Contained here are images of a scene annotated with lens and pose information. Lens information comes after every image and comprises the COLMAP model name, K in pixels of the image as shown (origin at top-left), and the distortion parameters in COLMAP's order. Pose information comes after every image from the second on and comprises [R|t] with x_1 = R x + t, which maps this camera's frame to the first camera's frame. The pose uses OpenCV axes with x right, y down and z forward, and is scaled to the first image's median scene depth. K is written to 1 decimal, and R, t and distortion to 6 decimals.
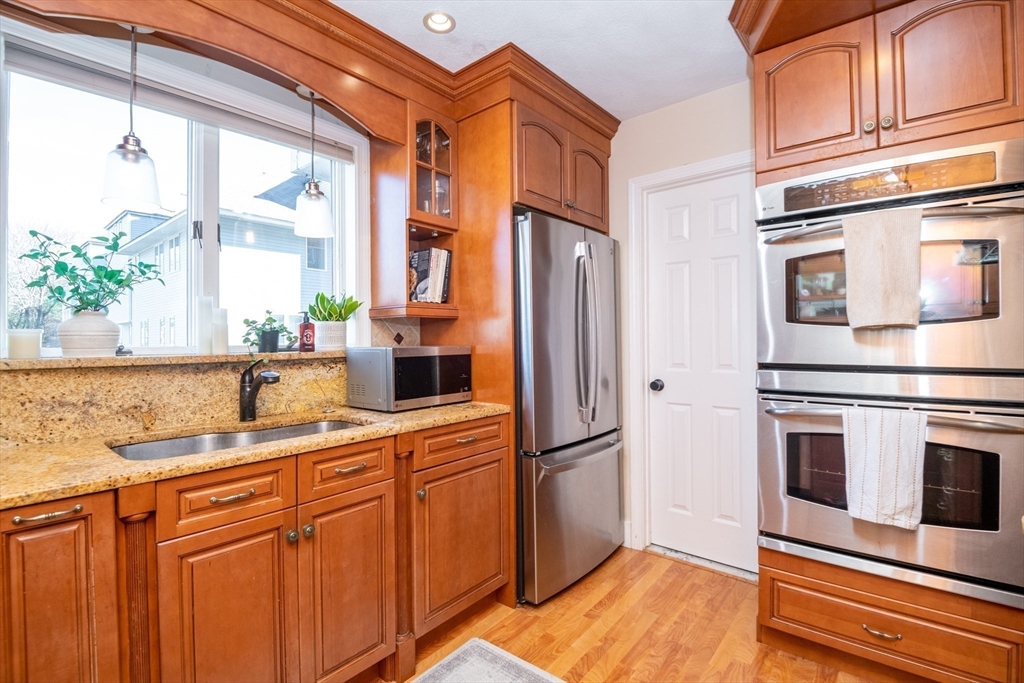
lens RADIAL K [[472.8, 0, 522.7], [0, 472.8, 339.5], [0, 0, 1]] dist [-0.005090, -0.010885]
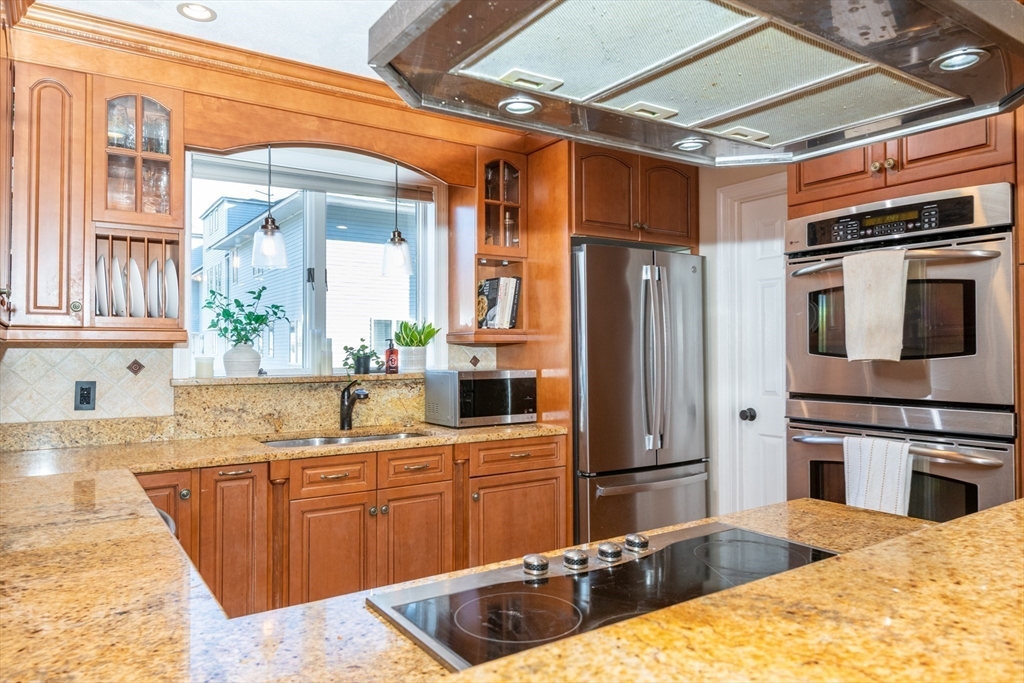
lens RADIAL K [[701.9, 0, 519.3], [0, 701.9, 343.3], [0, 0, 1]] dist [0.016160, -0.006547]
pose [[0.957059, 0.003033, -0.289876, 0.388862], [-0.004940, 0.999971, -0.005850, -0.045192], [0.289850, 0.007031, 0.957046, -0.637818]]
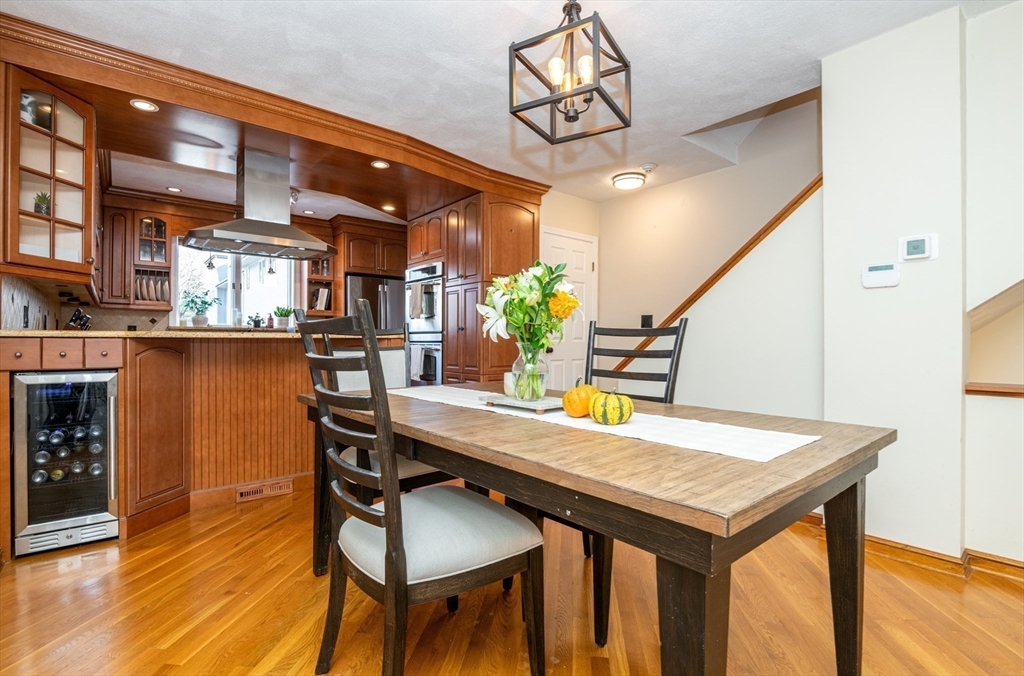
lens RADIAL K [[494.1, 0, 540.8], [0, 494.1, 349.1], [0, 0, 1]] dist [-0.016082, -0.003682]
pose [[0.987325, 0.015105, -0.157988, 1.767692], [-0.012958, 0.999809, 0.014608, 0.097545], [0.158179, -0.012376, 0.987333, -1.805214]]
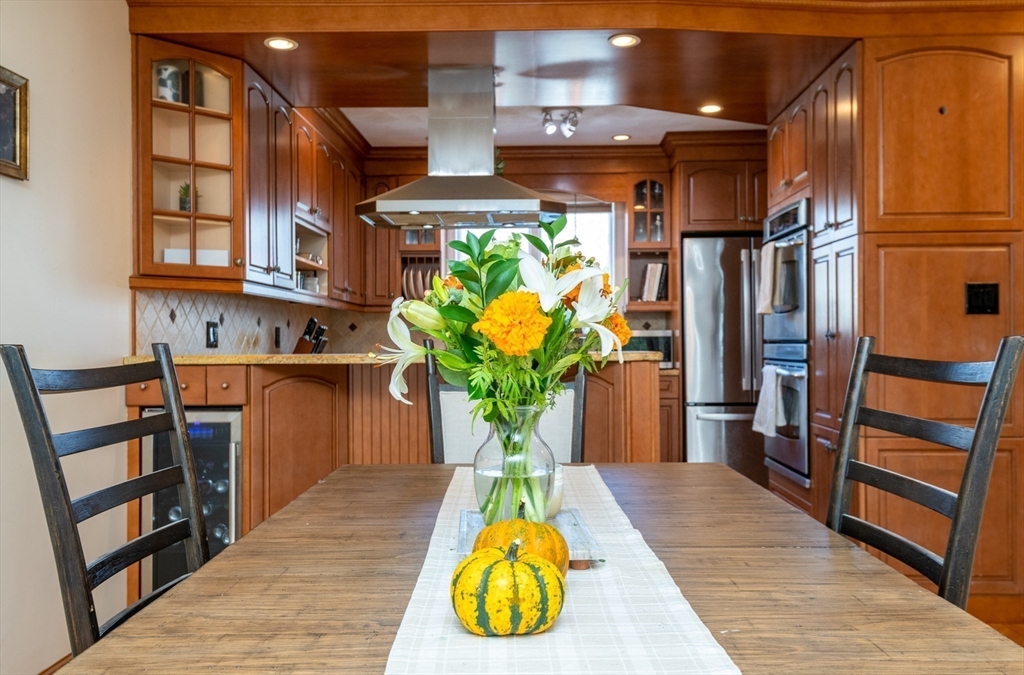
lens RADIAL K [[888.8, 0, 510.4], [0, 888.8, 338.0], [0, 0, 1]] dist [0.022781, -0.014760]
pose [[0.603253, 0.004066, -0.797540, 2.229712], [-0.001589, 0.999991, 0.003897, 0.034369], [0.797548, -0.001083, 0.603254, -1.297330]]
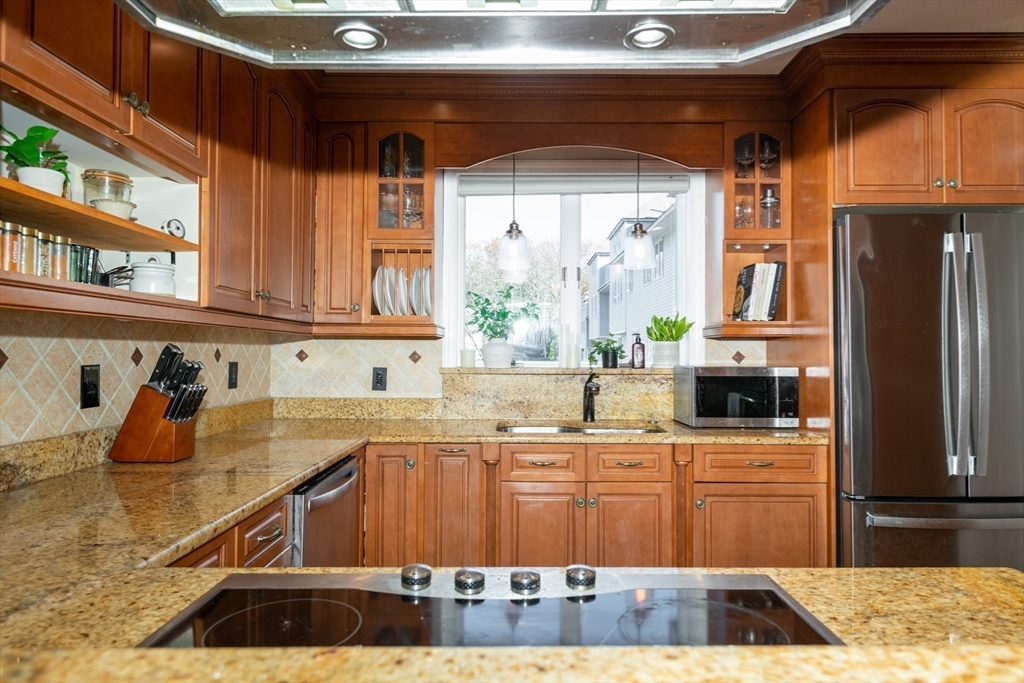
lens RADIAL K [[648.8, 0, 509.8], [0, 648.8, 341.9], [0, 0, 1]] dist [0.020960, -0.011870]
pose [[0.620745, -0.001351, -0.784012, 0.667012], [-0.009314, 0.999915, -0.009098, -0.023884], [0.783957, 0.012950, 0.620679, -0.261945]]
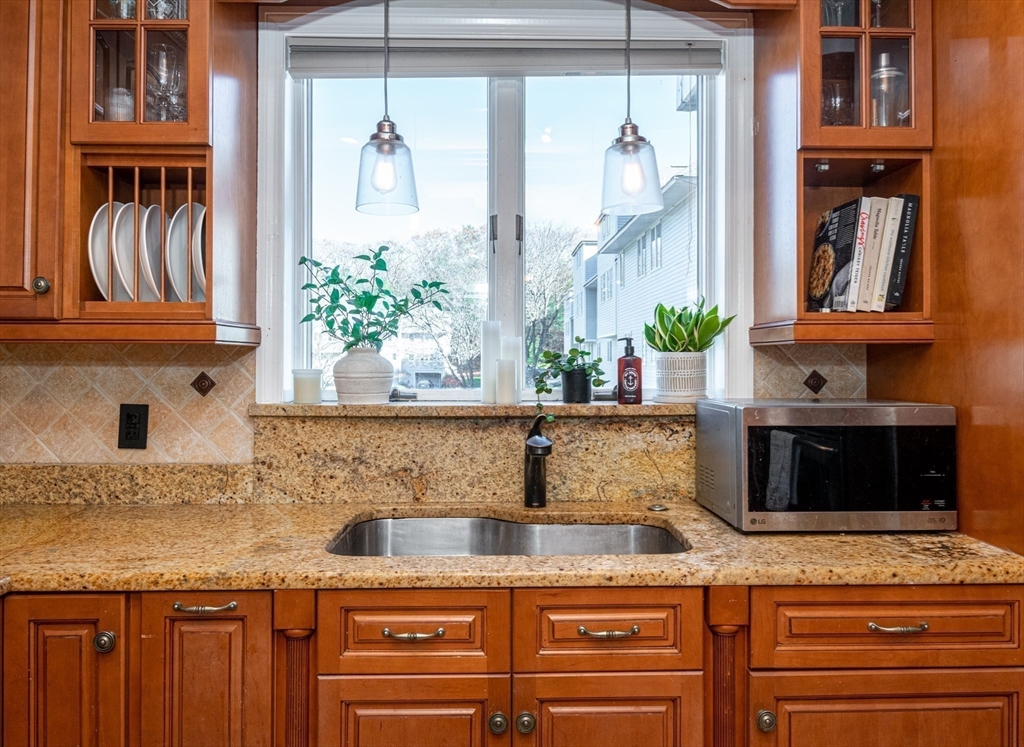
lens RADIAL K [[731.7, 0, 513.9], [0, 731.7, 349.9], [0, 0, 1]] dist [0.021645, -0.023917]
pose [[0.648574, 0.000521, -0.761151, 0.183584], [-0.006258, 0.999970, -0.004648, -0.042881], [0.761126, 0.007778, 0.648558, 0.310552]]
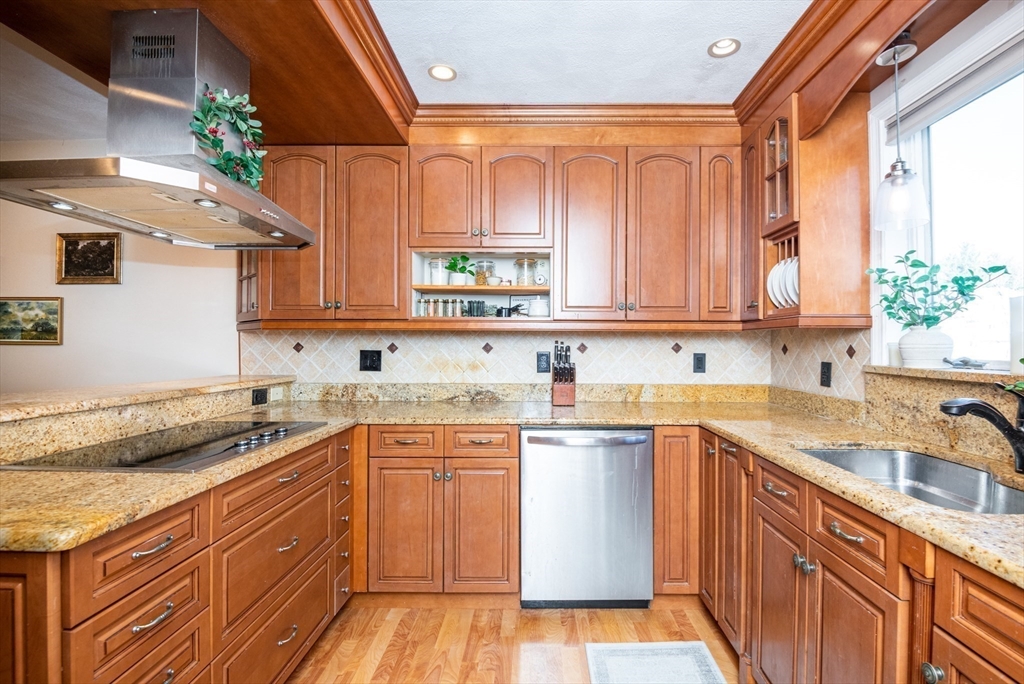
lens RADIAL K [[472.8, 0, 533.5], [0, 472.8, 344.2], [0, 0, 1]] dist [-0.005090, -0.010885]
pose [[-0.789921, 0.003499, -0.613199, 0.398297], [0.002839, 0.999994, 0.002050, -0.018787], [0.613203, -0.000122, -0.789926, 1.097768]]
